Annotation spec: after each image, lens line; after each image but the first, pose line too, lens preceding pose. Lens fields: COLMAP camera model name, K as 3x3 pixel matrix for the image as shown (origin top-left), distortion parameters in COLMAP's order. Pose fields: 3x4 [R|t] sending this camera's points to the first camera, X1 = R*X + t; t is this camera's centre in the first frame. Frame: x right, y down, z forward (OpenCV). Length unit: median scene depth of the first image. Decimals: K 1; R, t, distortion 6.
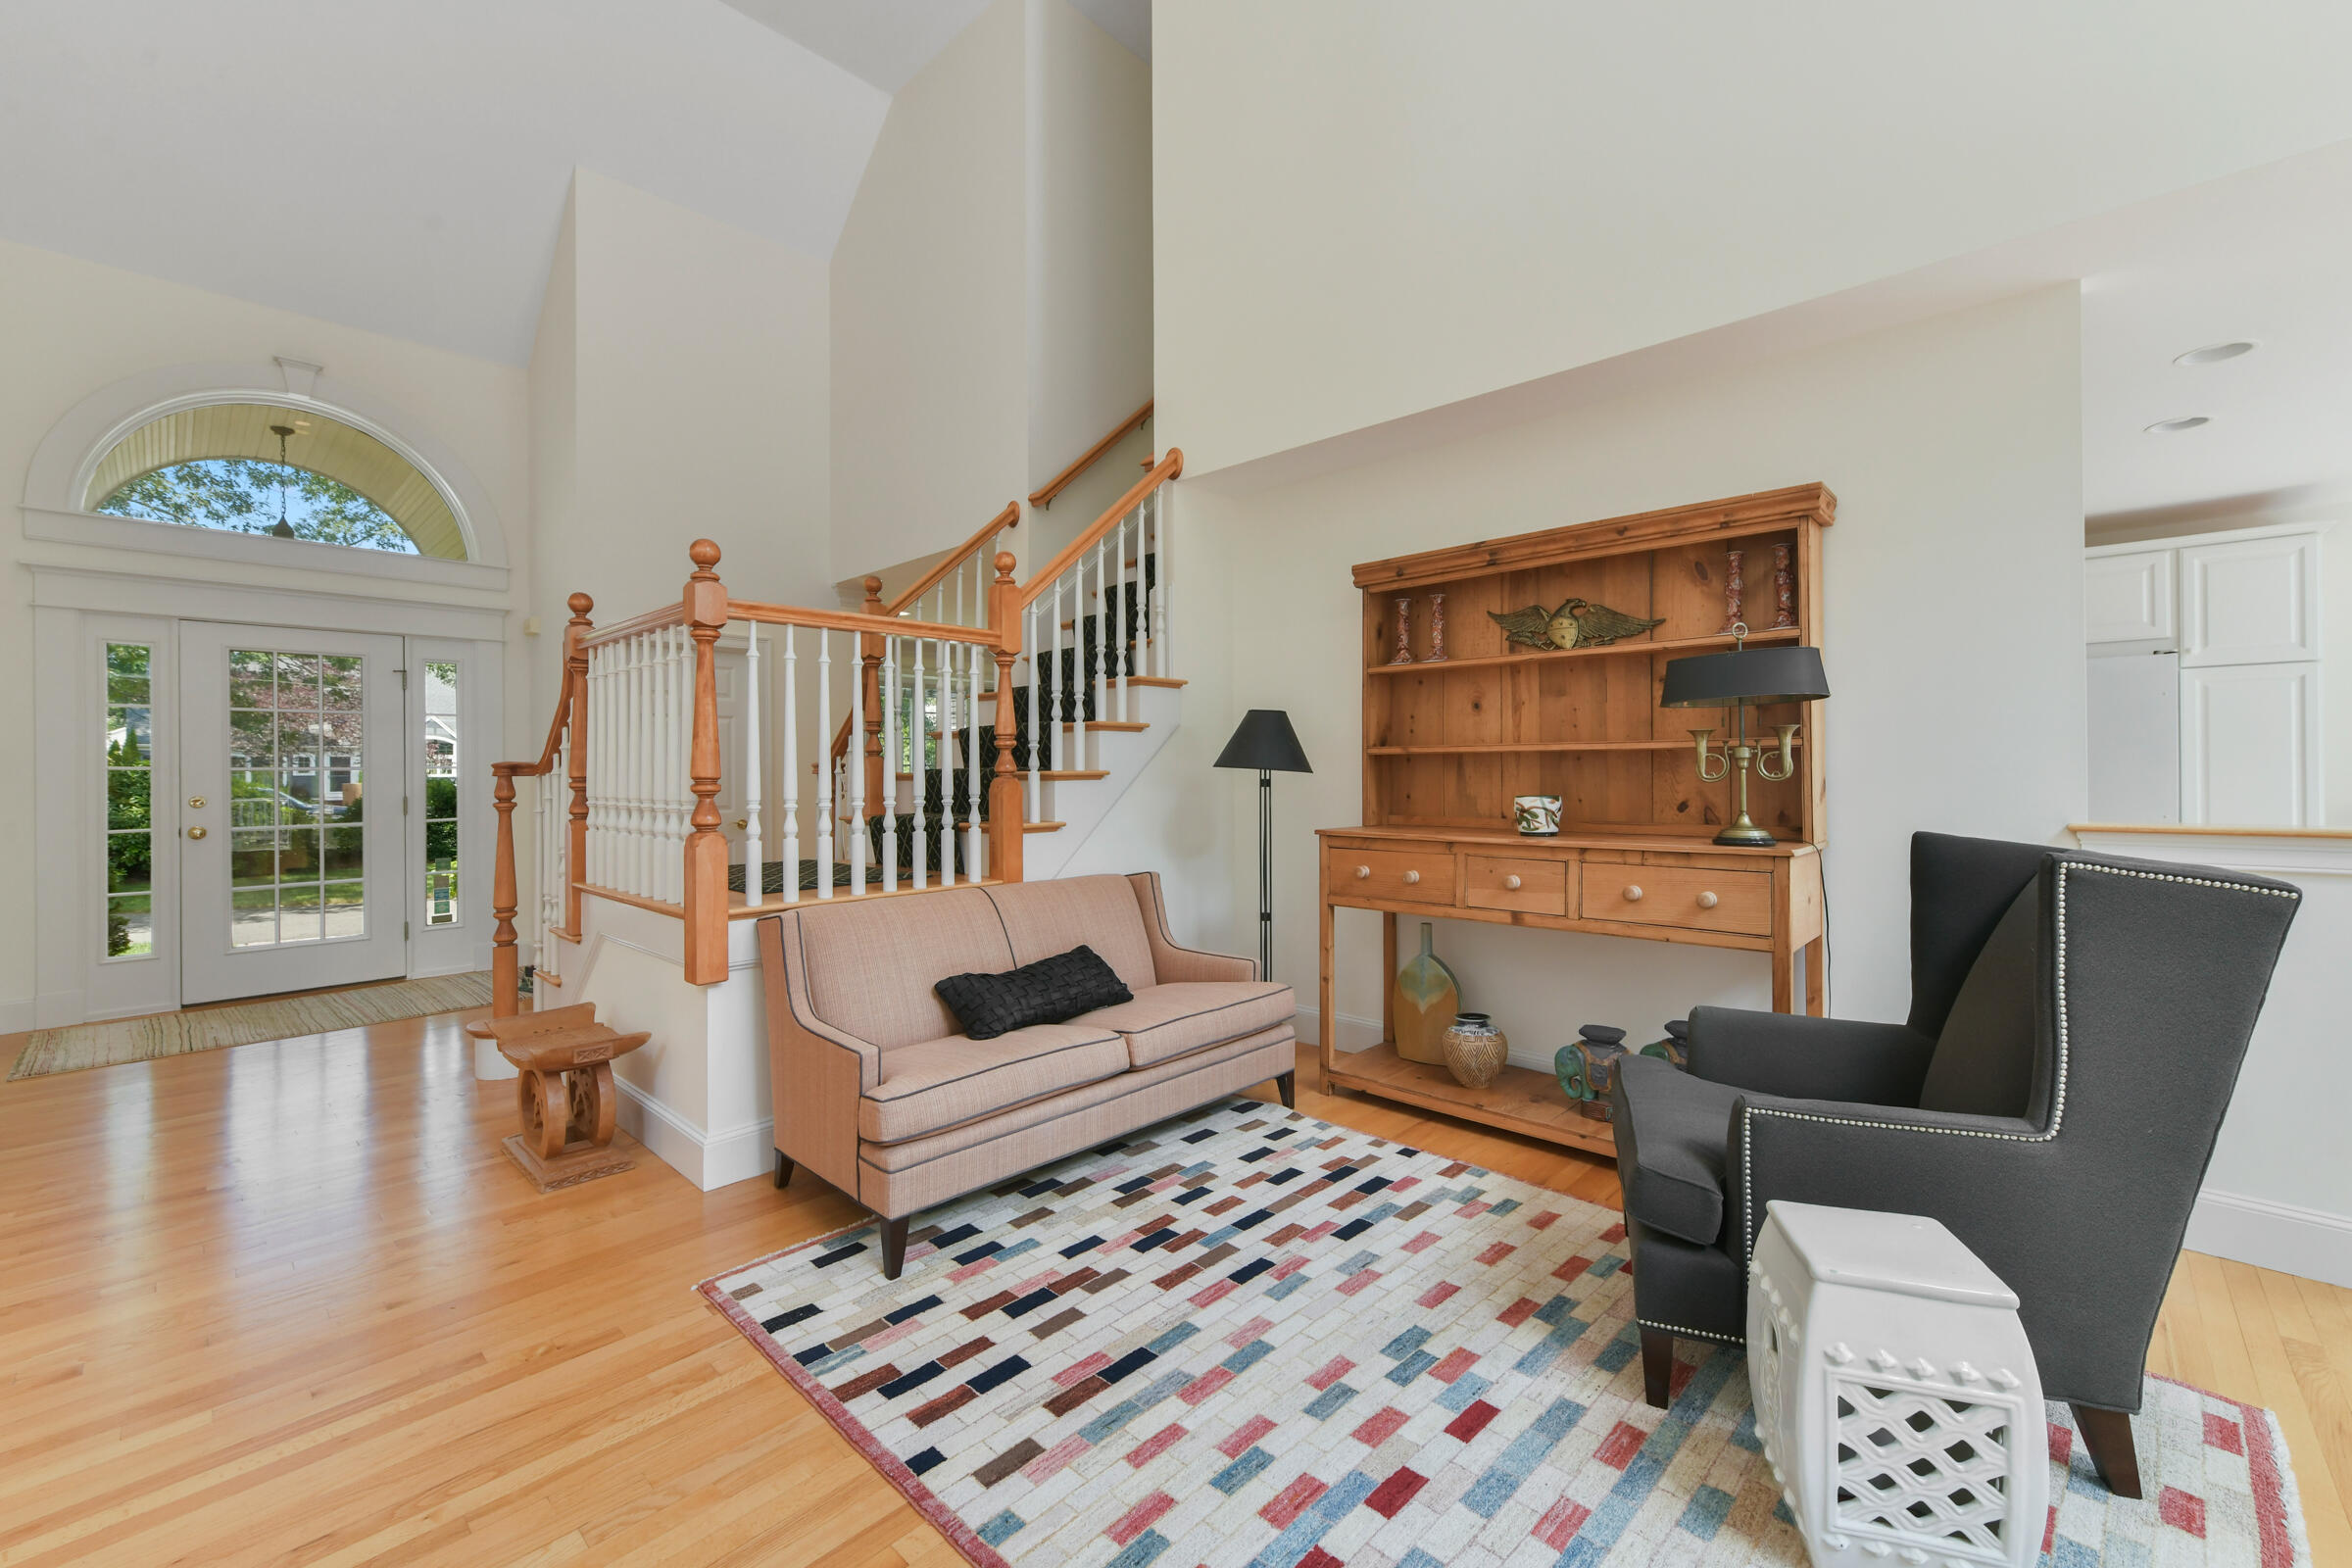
lens RADIAL K [[961.1, 0, 1199.6], [0, 961.1, 774.9], [0, 0, 1]] dist [-0.000498, 0.000347]
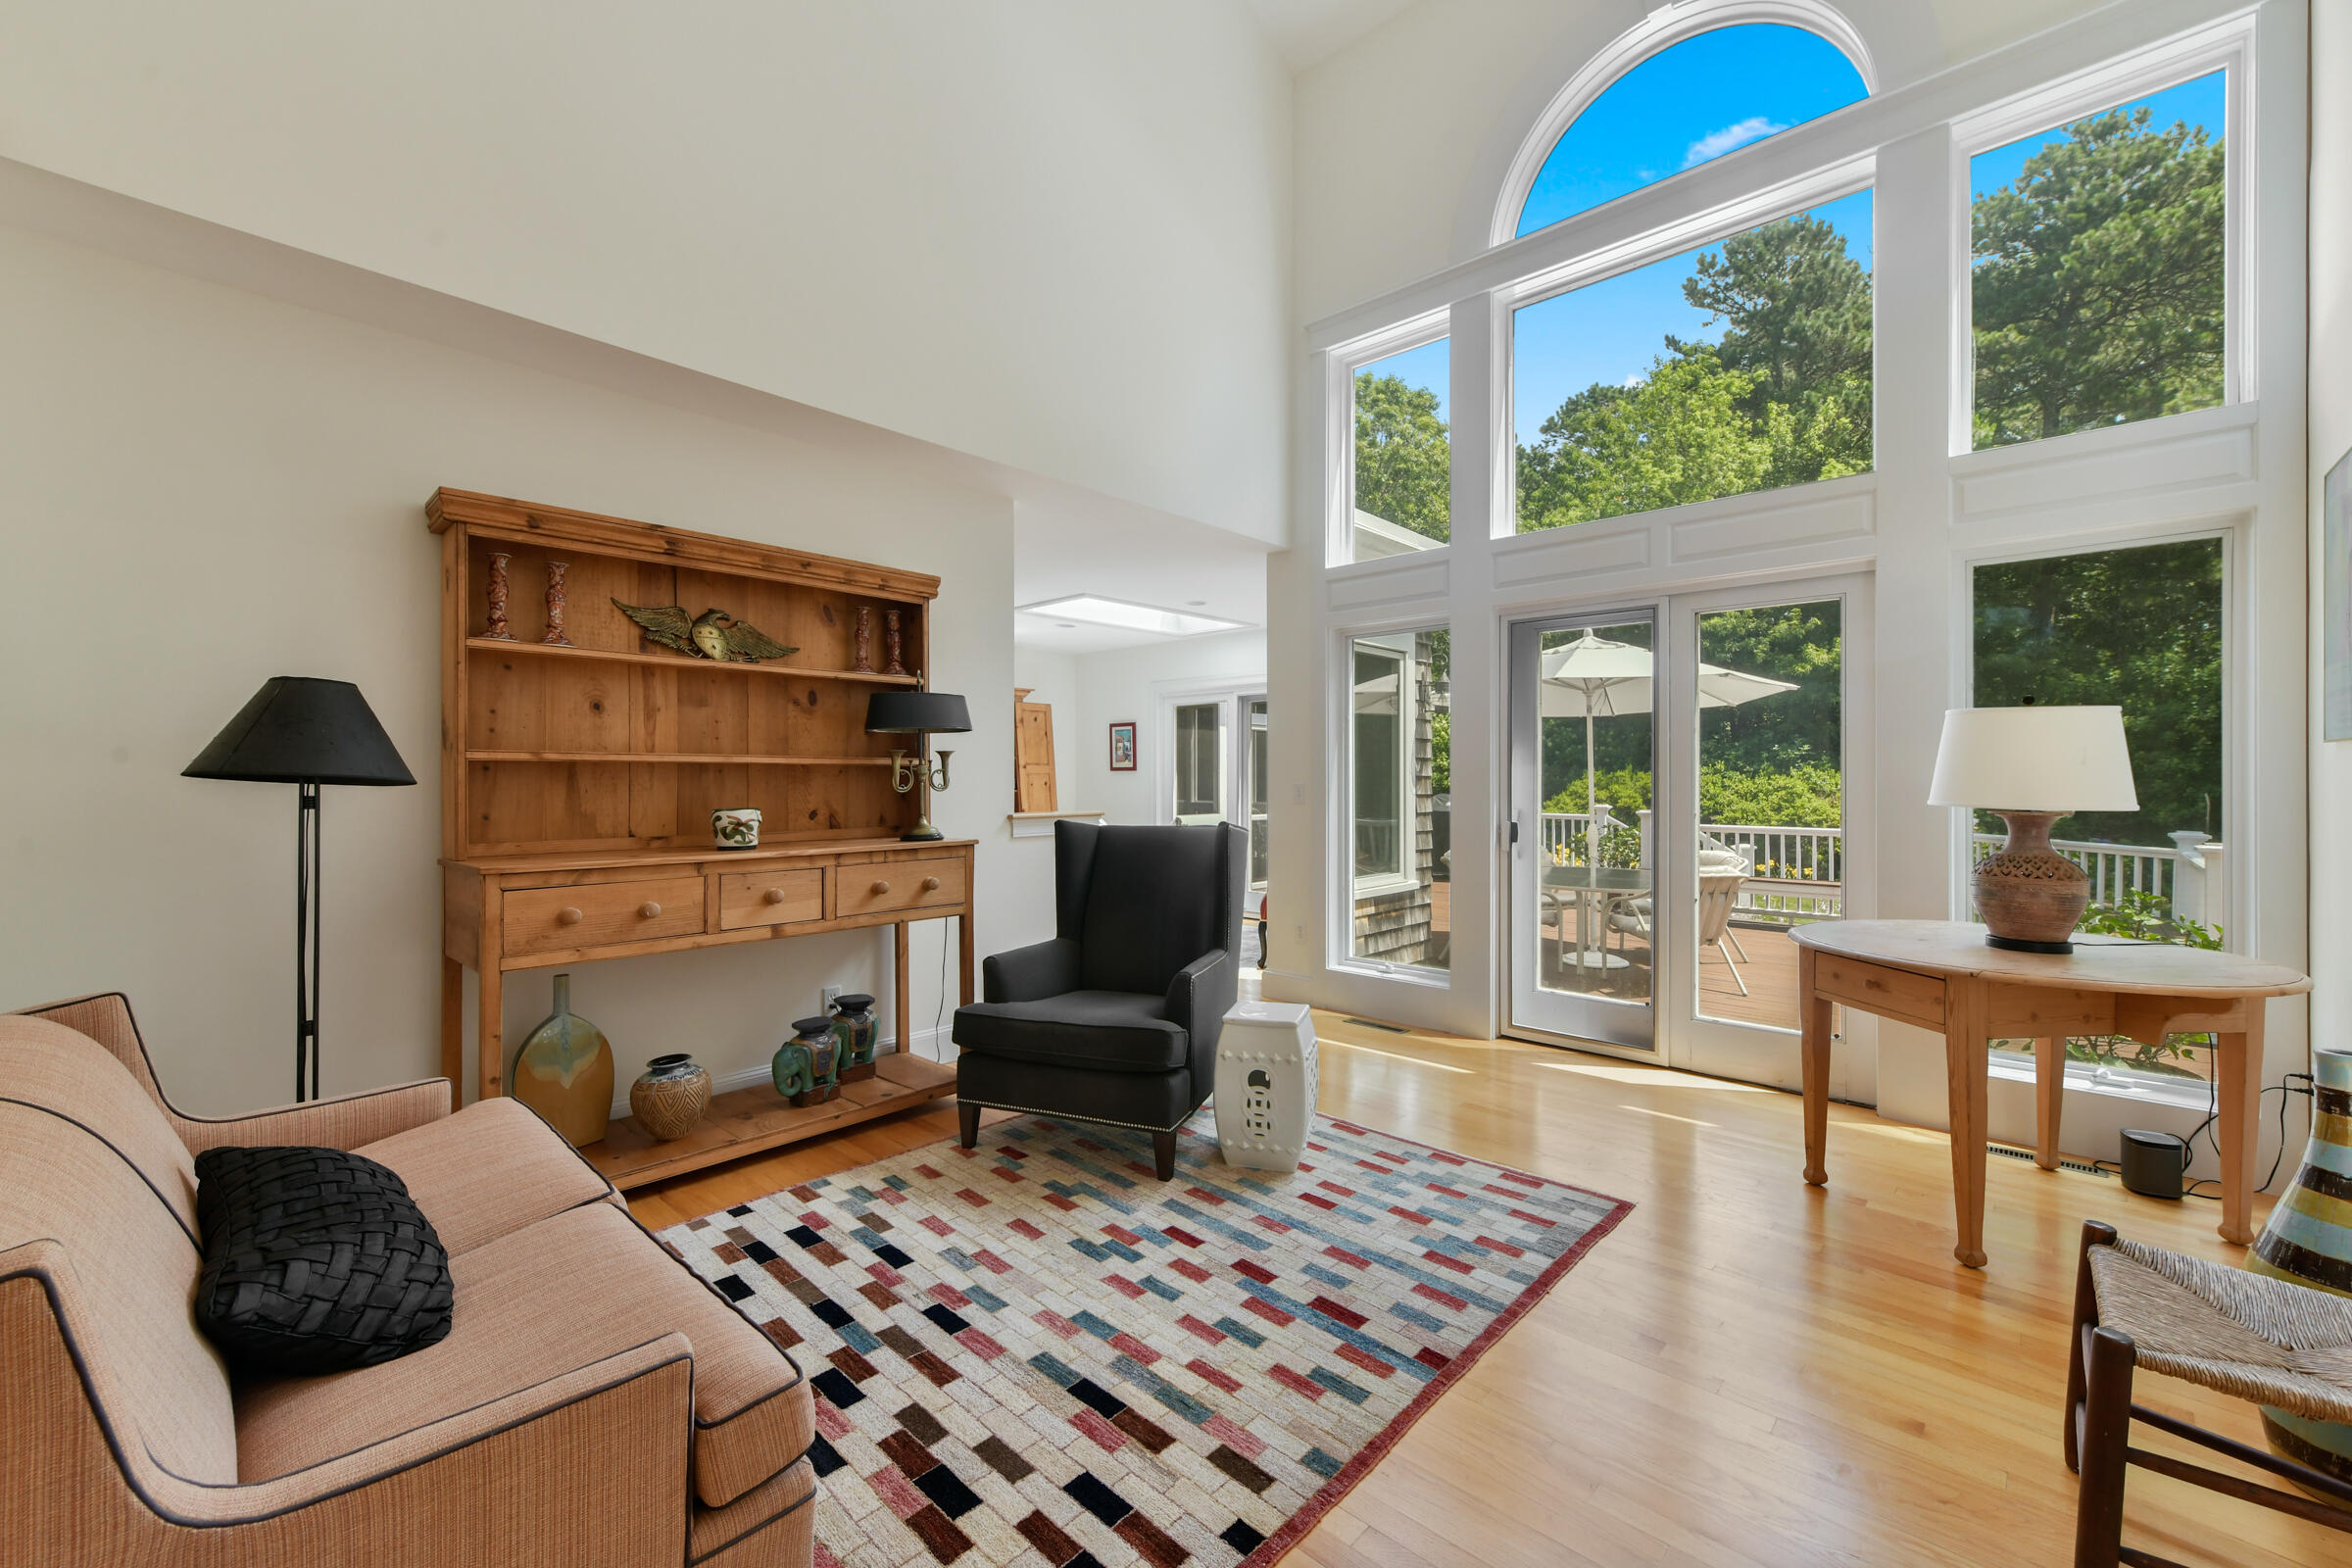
lens RADIAL K [[940.5, 0, 1185.6], [0, 940.5, 784.4], [0, 0, 1]] dist [0.001694, 0.000191]
pose [[-0.001240, 0.001131, 0.999999, -0.700991], [0.004202, 0.999991, -0.001125, -0.000089], [-0.999990, 0.004201, -0.001245, 0.624869]]
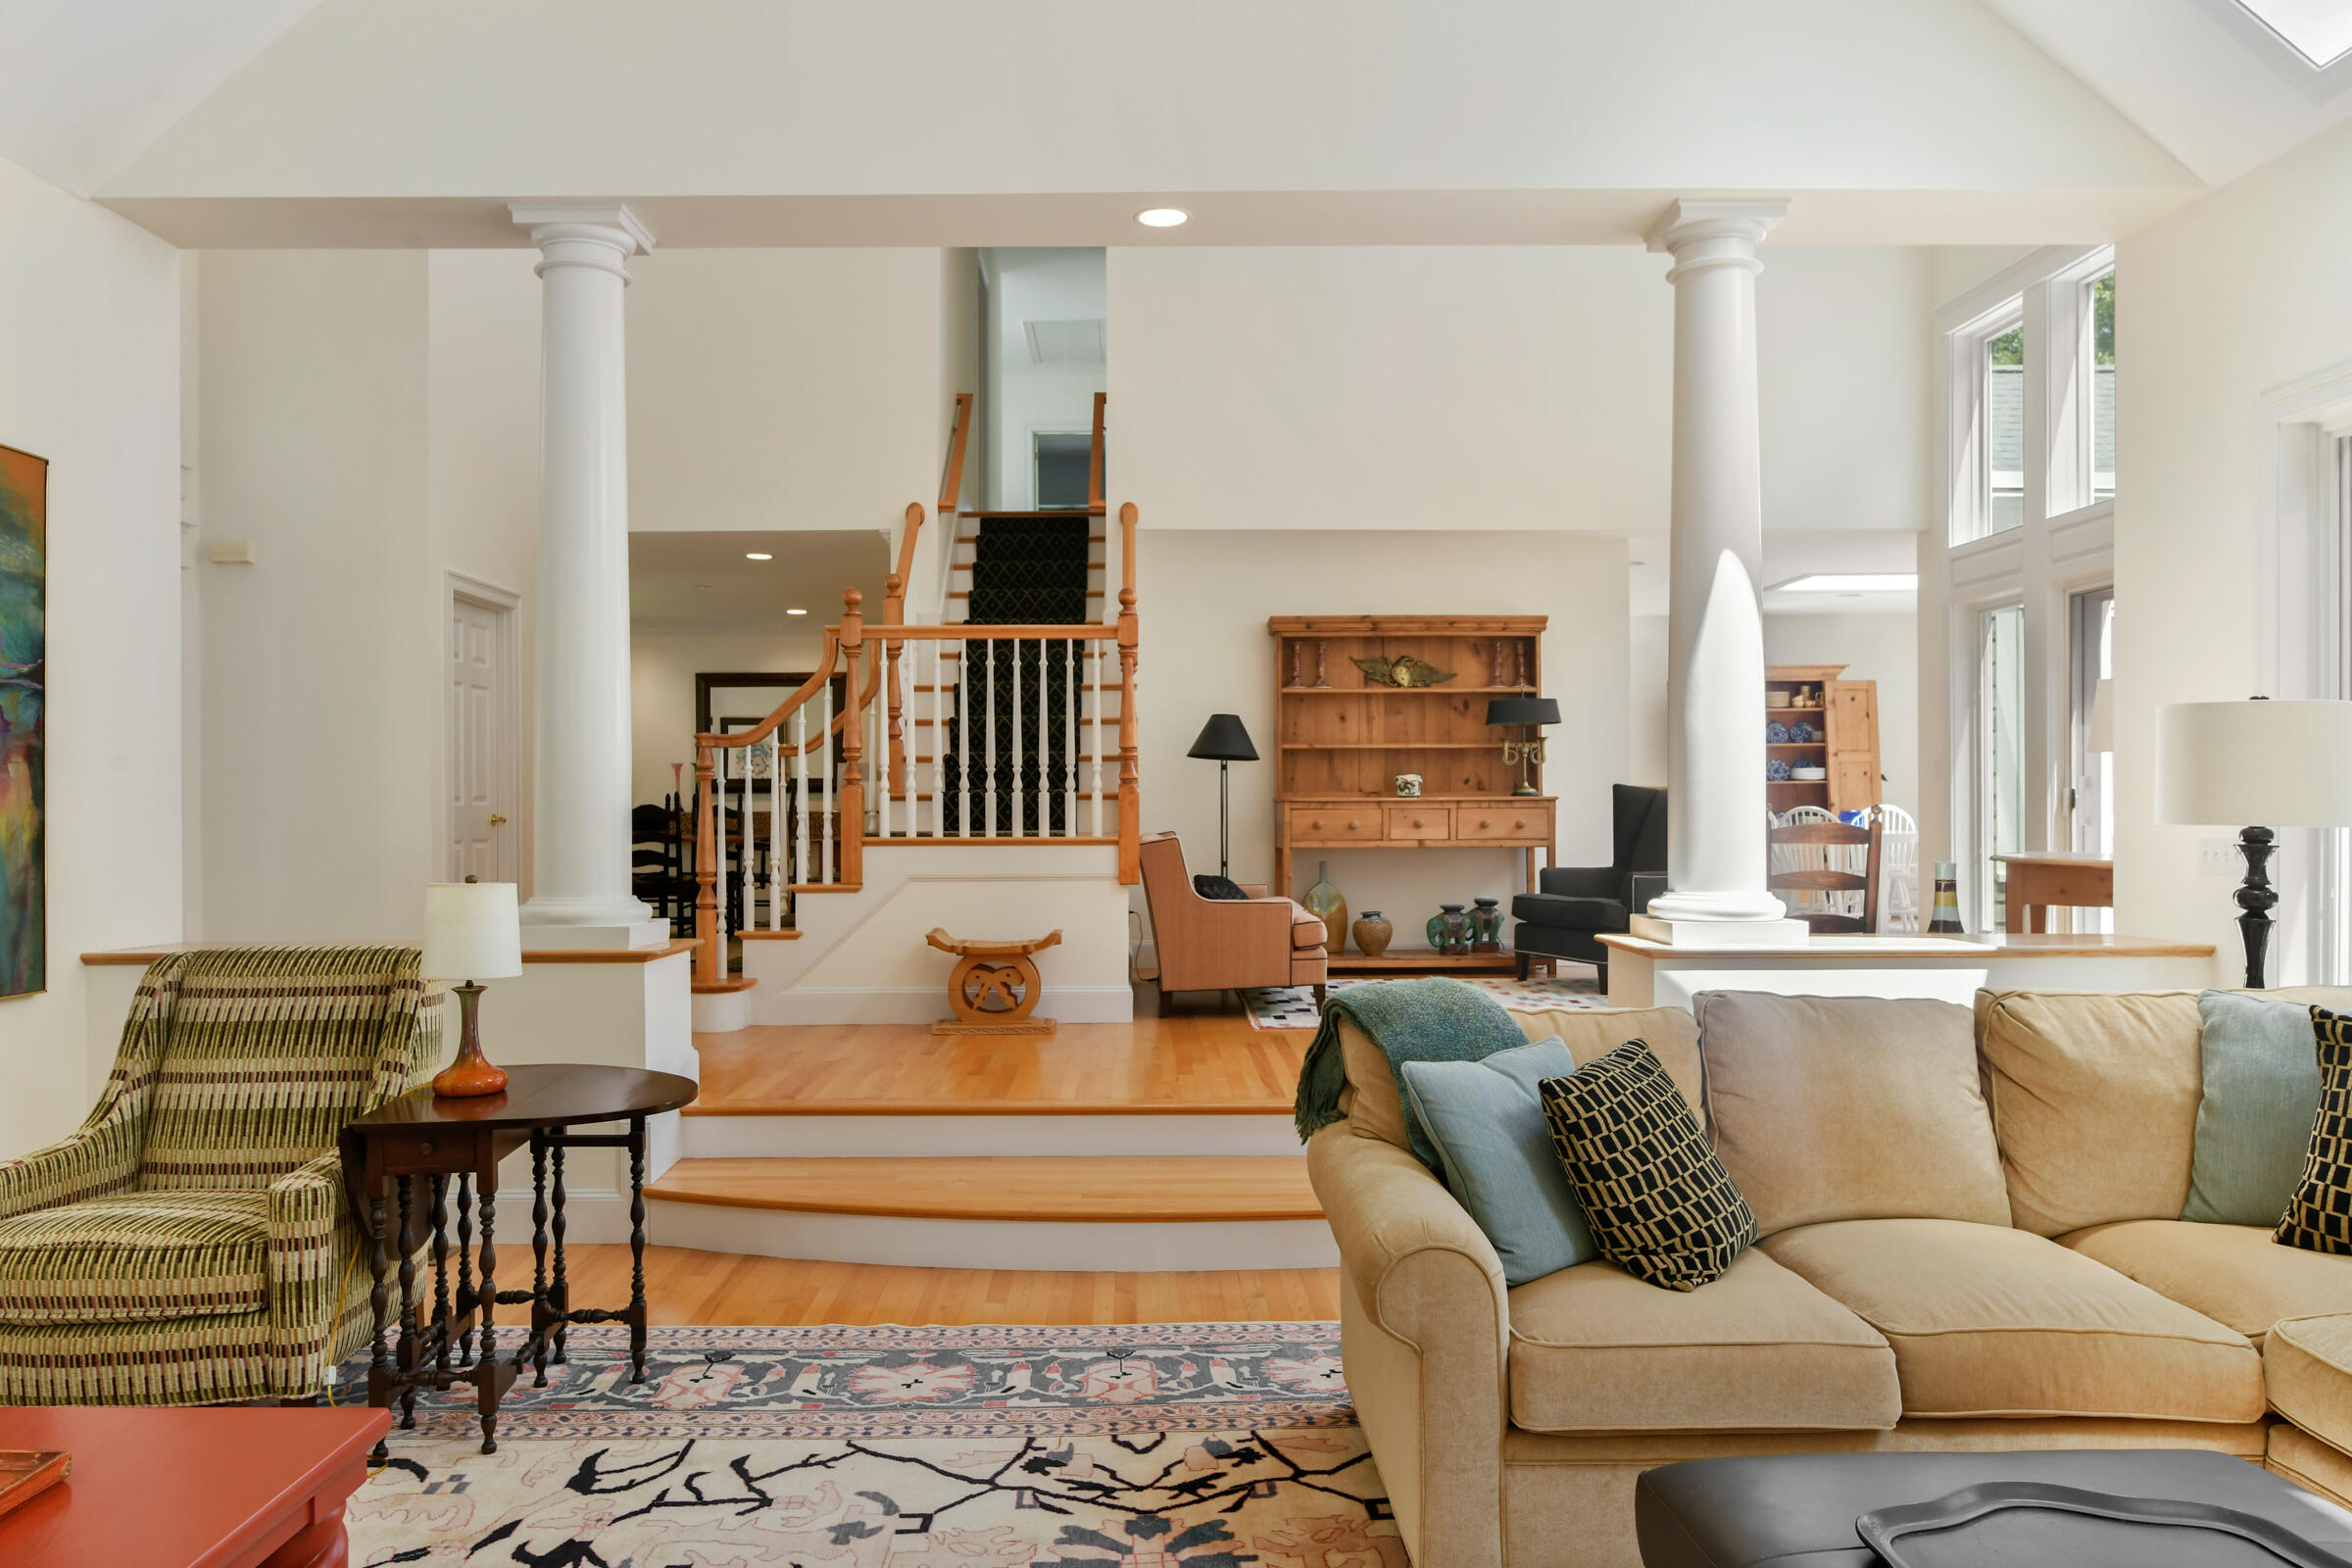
lens RADIAL K [[1619.9, 0, 1168.3], [0, 1619.9, 828.5], [0, 0, 1]] dist [-0.018907, 0.000598]
pose [[0.721203, -0.007791, 0.692680, -2.186205], [0.003724, 0.999966, 0.007370, 0.107387], [-0.692714, -0.002736, 0.721207, -0.852861]]
